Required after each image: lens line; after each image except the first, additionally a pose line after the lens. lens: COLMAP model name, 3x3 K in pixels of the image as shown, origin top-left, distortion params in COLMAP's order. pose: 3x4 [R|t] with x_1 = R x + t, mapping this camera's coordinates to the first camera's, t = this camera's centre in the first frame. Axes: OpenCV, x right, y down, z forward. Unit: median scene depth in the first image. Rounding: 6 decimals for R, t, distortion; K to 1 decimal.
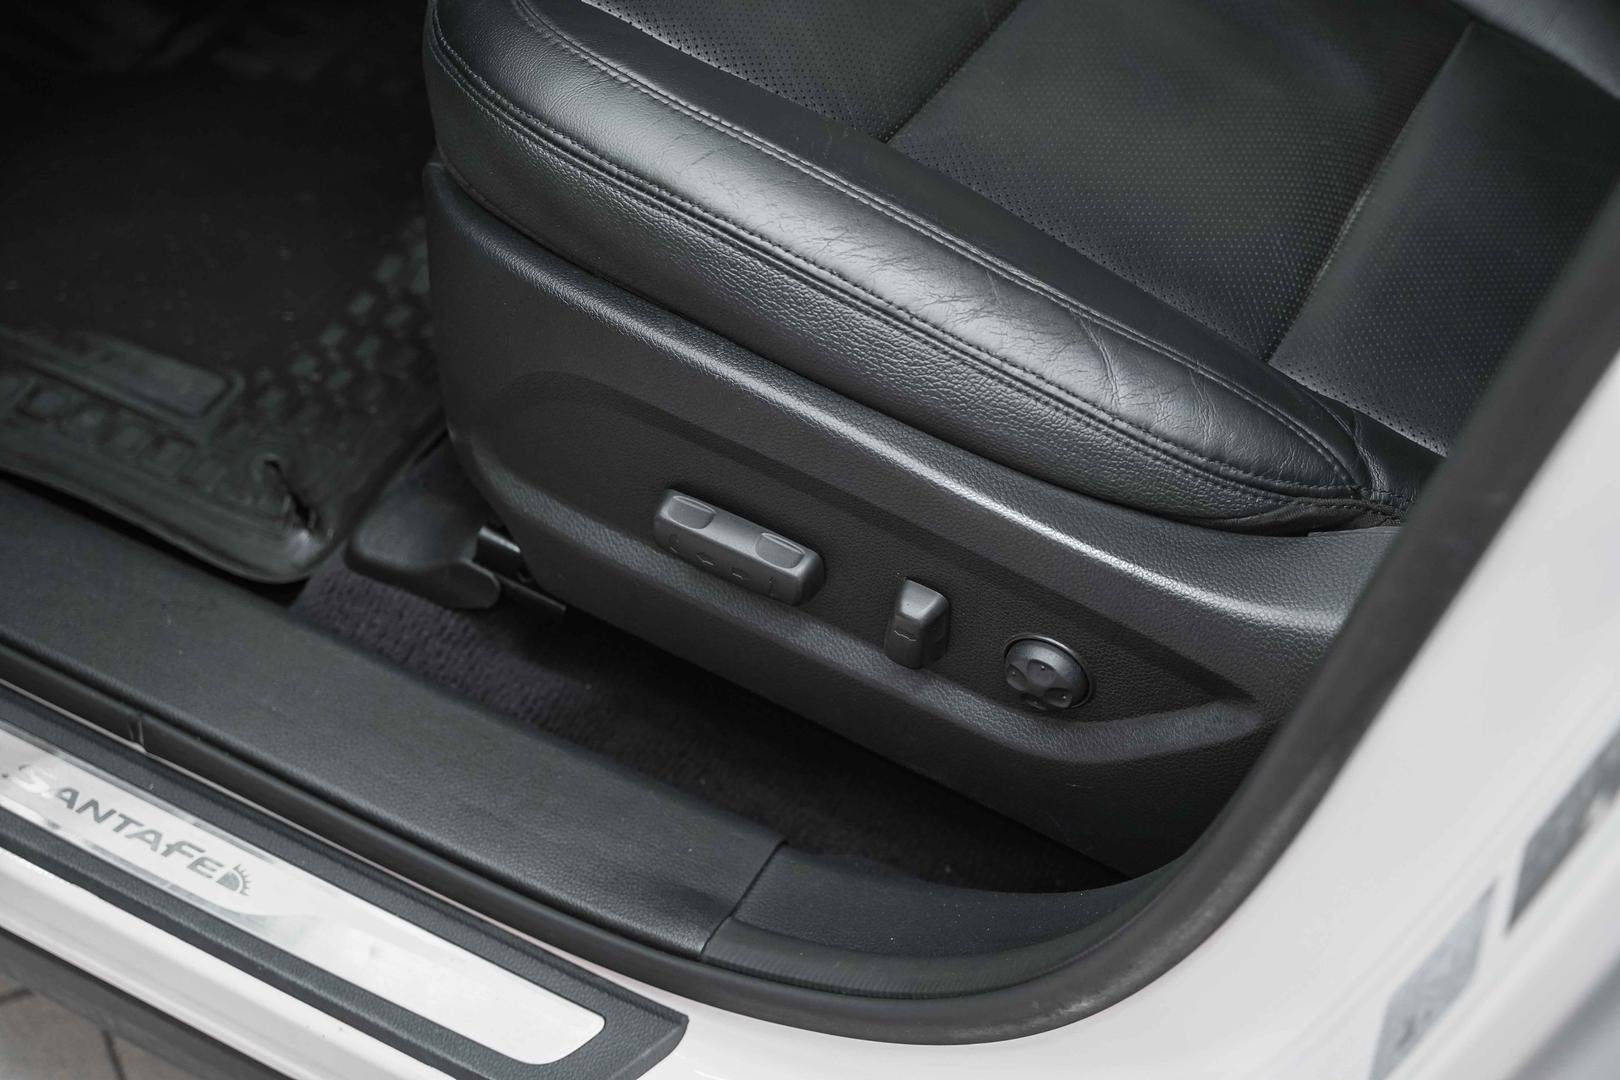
lens RADIAL K [[2340.0, 0, 810.0], [0, 2340.0, 540.0], [0, 0, 1]] dist [0.013868, 0.021882]
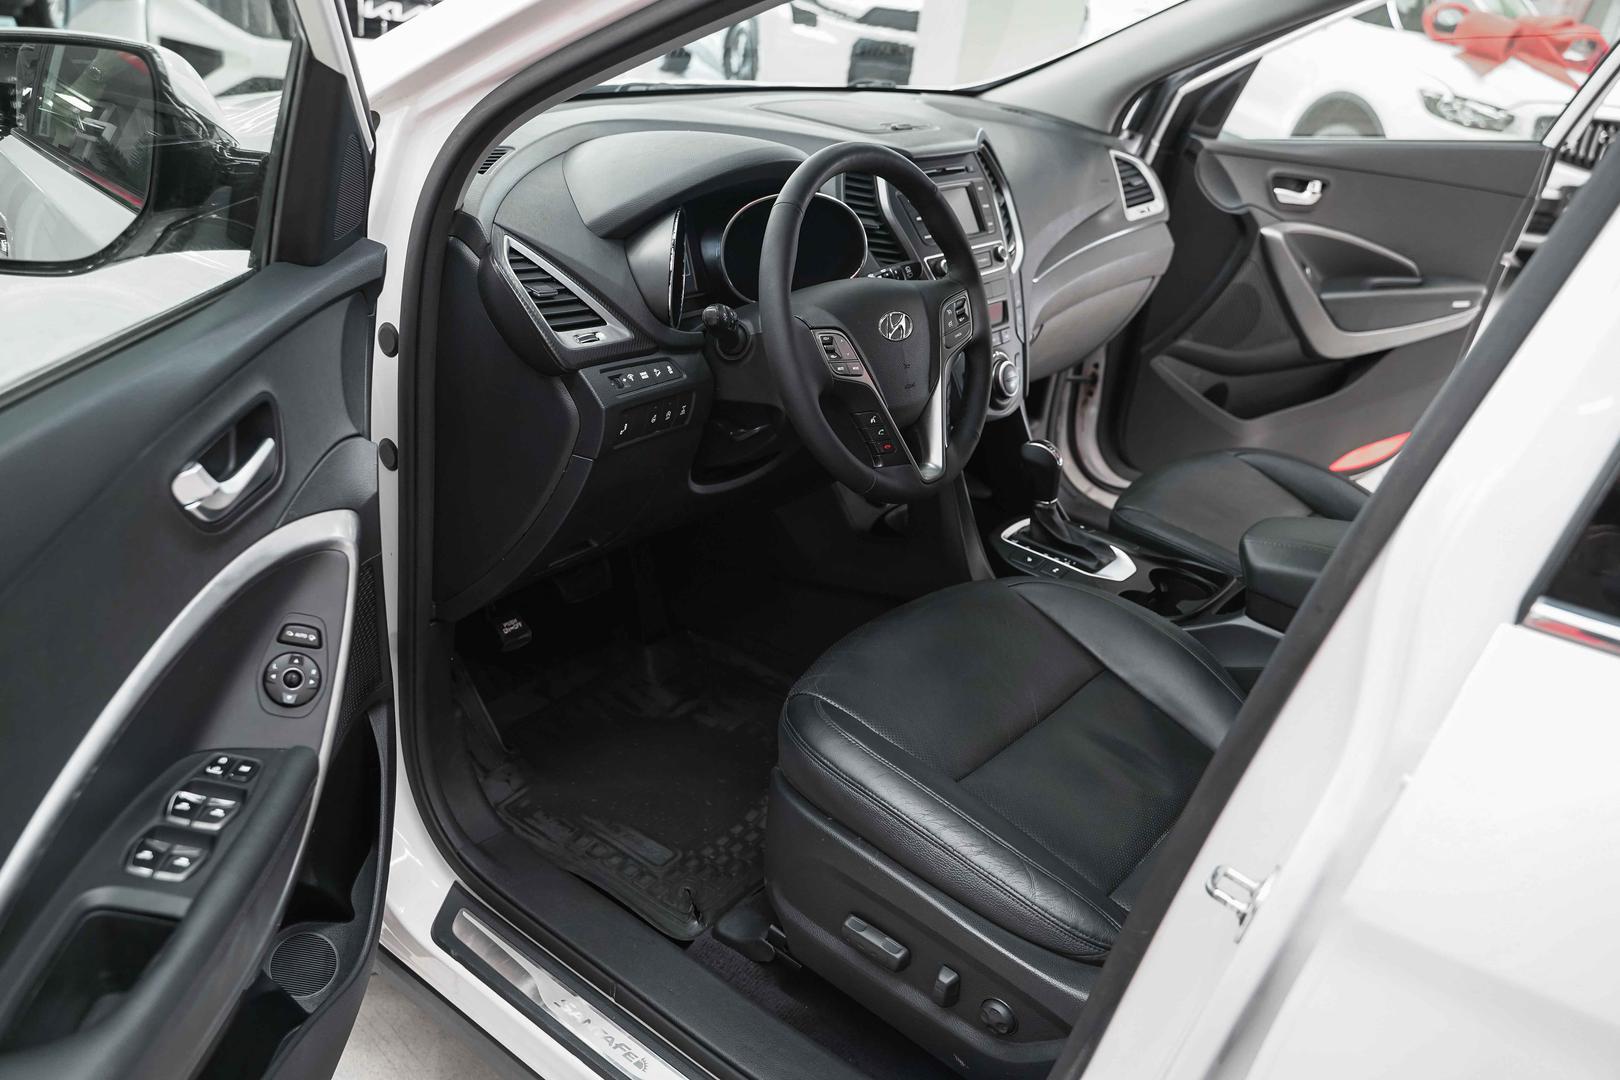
lens RADIAL K [[1315.3, 0, 812.8], [0, 1315.3, 523.0], [0, 0, 1]] dist [-0.006829, -0.001266]
pose [[0.981913, 0.099567, -0.161039, 0.070615], [-0.151626, 0.922910, -0.353902, 0.081358], [0.113387, 0.371919, 0.921314, -0.347754]]
